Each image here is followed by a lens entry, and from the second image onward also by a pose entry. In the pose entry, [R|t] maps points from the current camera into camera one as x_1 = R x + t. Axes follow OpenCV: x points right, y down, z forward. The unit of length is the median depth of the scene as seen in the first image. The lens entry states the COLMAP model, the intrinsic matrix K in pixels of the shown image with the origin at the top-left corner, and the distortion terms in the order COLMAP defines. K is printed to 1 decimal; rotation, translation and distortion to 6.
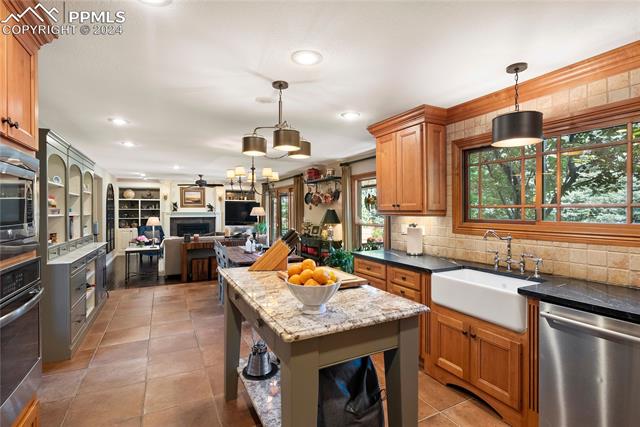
lens RADIAL K [[302.3, 0, 320.4], [0, 302.3, 212.5], [0, 0, 1]] dist [-0.000101, -0.000005]
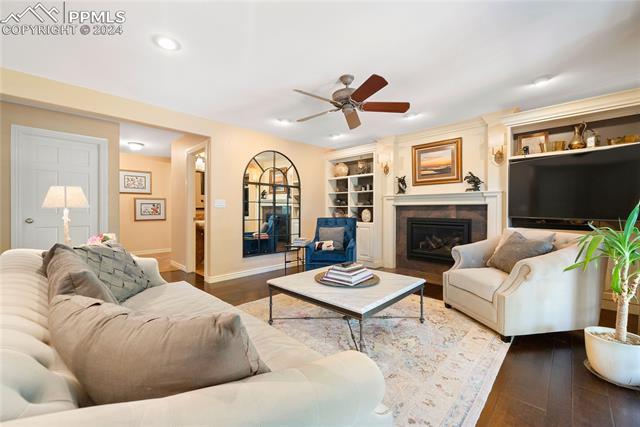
lens RADIAL K [[258.0, 0, 320.4], [0, 258.0, 211.3], [0, 0, 1]] dist [0.001515, 0.000075]
pose [[0.342661, 0.006211, -0.939439, -0.102897], [0.000171, 0.999978, 0.006674, 0.022608], [0.939459, -0.002448, 0.342652, 0.691210]]
